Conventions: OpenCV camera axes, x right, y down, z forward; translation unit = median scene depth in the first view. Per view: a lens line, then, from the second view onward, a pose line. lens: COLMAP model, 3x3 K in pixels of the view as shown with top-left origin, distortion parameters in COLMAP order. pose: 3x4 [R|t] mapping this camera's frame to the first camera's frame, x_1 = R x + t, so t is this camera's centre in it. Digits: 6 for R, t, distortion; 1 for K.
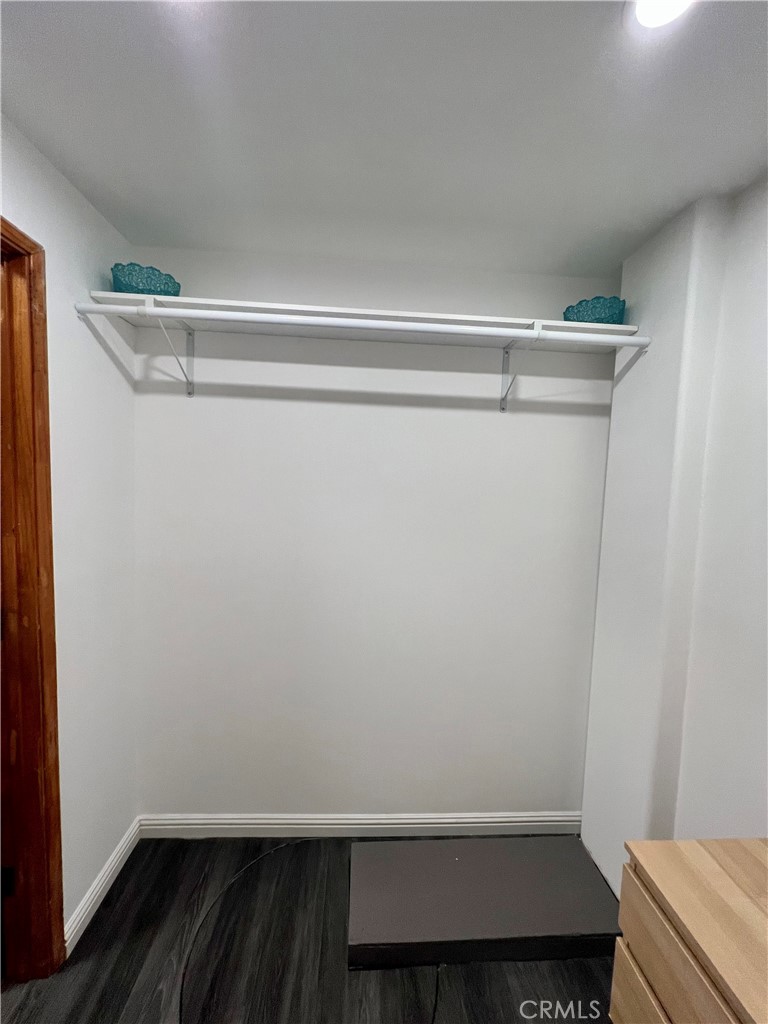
lens RADIAL K [[408.6, 0, 387.9], [0, 408.6, 507.1], [0, 0, 1]] dist [-0.003540, 0.001118]
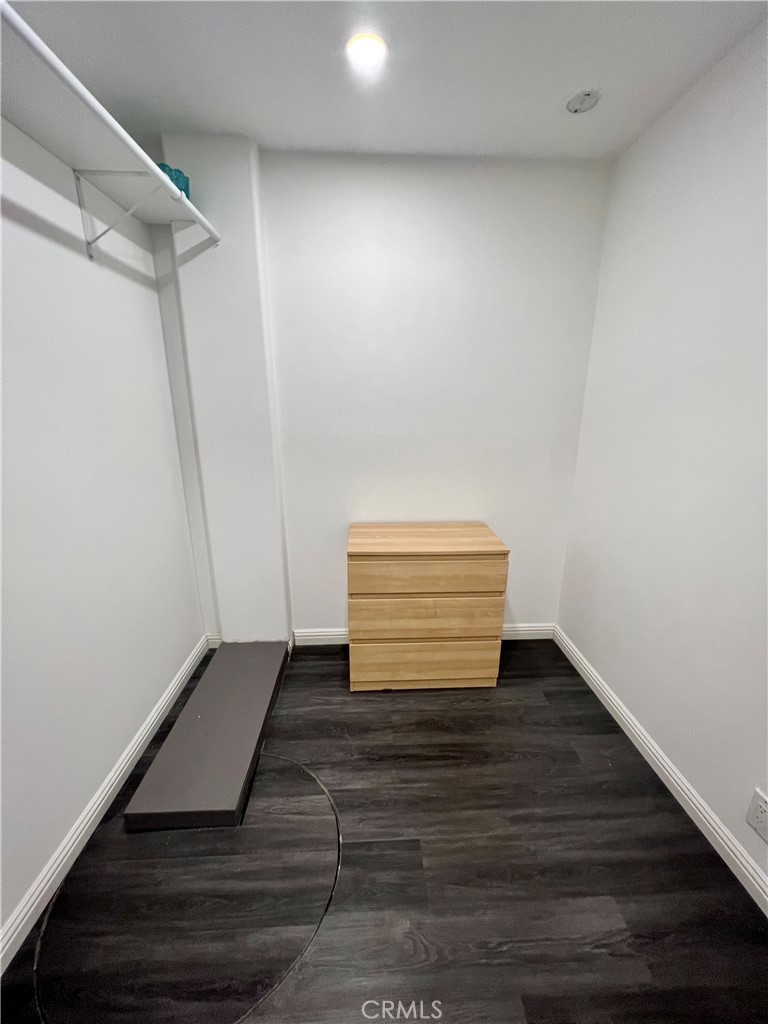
lens RADIAL K [[408.6, 0, 386.3], [0, 408.6, 509.9], [0, 0, 1]] dist [-0.003540, 0.001118]
pose [[0.018547, -0.311921, 0.949927, -0.792797], [0.056448, 0.948902, 0.310482, 0.025628], [-0.998233, 0.047863, 0.035207, 0.498199]]
